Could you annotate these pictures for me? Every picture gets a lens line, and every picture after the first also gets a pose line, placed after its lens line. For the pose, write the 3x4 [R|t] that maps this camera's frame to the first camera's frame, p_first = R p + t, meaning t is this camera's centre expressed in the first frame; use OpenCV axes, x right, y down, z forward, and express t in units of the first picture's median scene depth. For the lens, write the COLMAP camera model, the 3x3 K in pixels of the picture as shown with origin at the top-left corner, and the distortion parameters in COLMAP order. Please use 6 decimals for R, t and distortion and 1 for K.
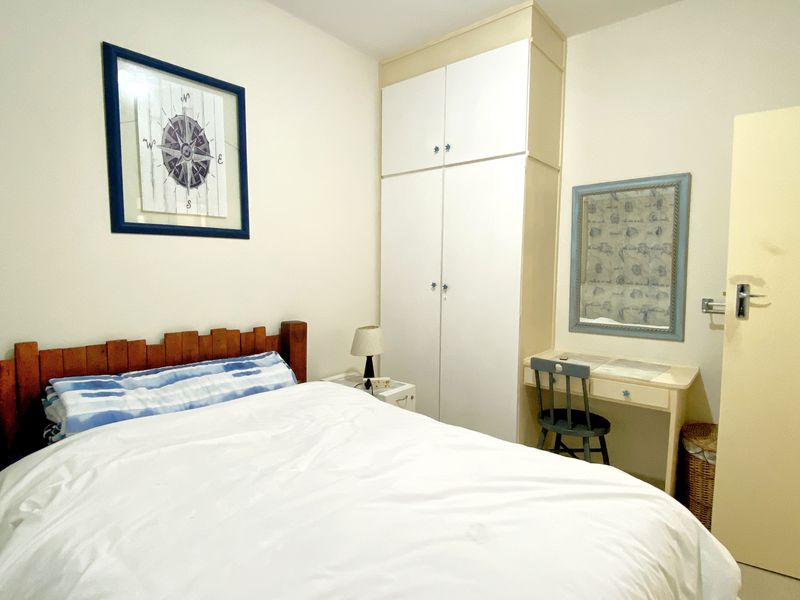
lens RADIAL K [[434.7, 0, 400.0], [0, 434.7, 300.0], [0, 0, 1]] dist [0.068652, -0.067025]
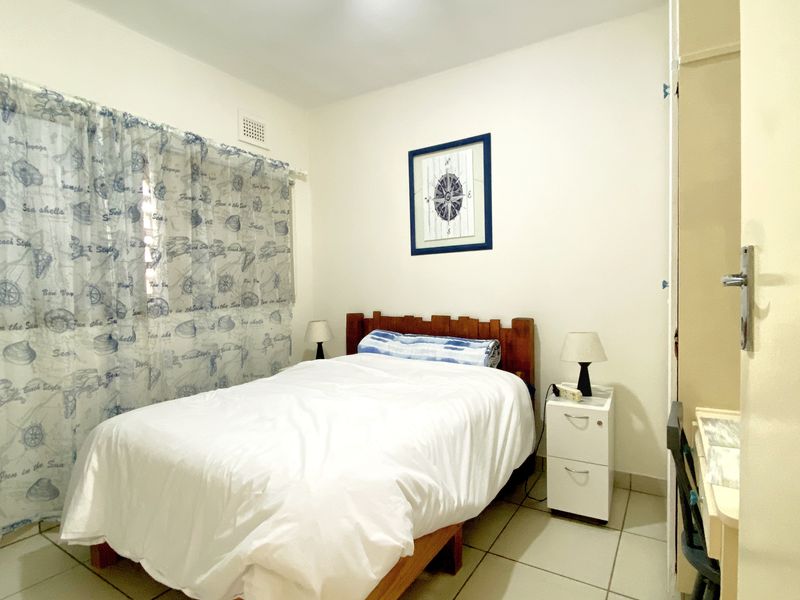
lens RADIAL K [[434.7, 0, 400.0], [0, 434.7, 300.0], [0, 0, 1]] dist [0.068652, -0.067025]
pose [[0.138664, 0.020227, -0.990133, 0.985825], [-0.054056, 0.998456, 0.012827, 0.007058], [0.988863, 0.051744, 0.139544, 0.644807]]
